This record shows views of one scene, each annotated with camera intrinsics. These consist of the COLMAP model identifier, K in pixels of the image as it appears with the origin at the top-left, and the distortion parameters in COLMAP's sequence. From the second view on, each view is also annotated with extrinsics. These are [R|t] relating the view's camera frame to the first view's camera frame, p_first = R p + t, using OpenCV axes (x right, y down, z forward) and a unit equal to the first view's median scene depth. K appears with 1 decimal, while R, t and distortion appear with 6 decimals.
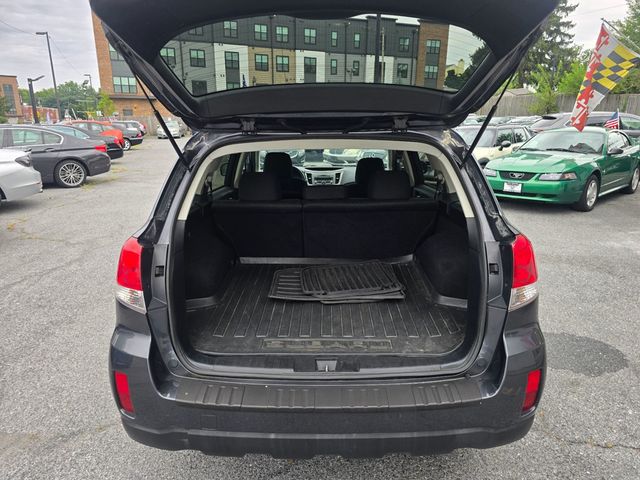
lens RADIAL K [[437.6, 0, 320.0], [0, 437.6, 240.0], [0, 0, 1]] dist [0.041588, -0.046800]
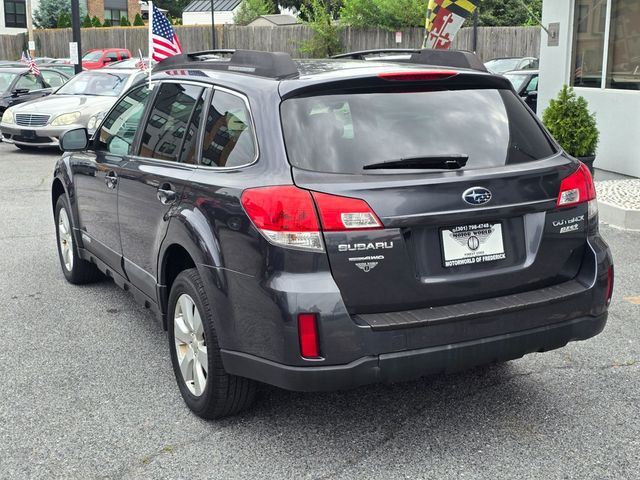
lens RADIAL K [[858.0, 0, 320.0], [0, 858.0, 240.0], [0, 0, 1]] dist [0.206129, -0.649981]
pose [[0.881796, -0.096418, 0.461669, -1.023522], [0.127221, 0.991222, -0.035981, 0.159337], [-0.454147, 0.090462, 0.886322, -0.601304]]
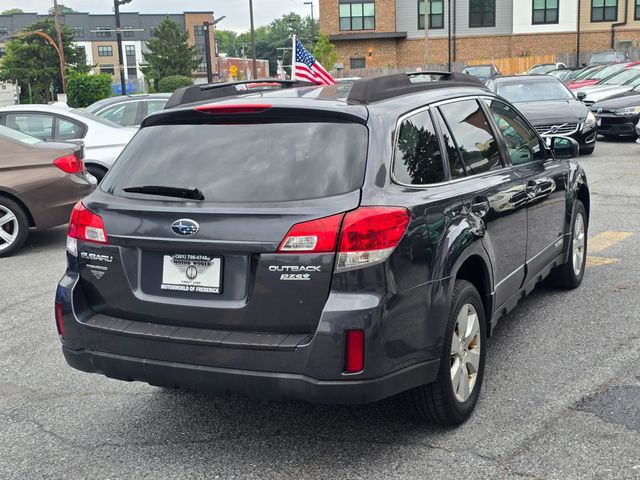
lens RADIAL K [[858.0, 0, 320.0], [0, 858.0, 240.0], [0, 0, 1]] dist [0.206129, -0.649981]
pose [[0.893854, 0.047602, -0.445825, 1.021661], [-0.077906, 0.995712, -0.049883, 0.144590], [0.441539, 0.079321, 0.893729, -0.704153]]
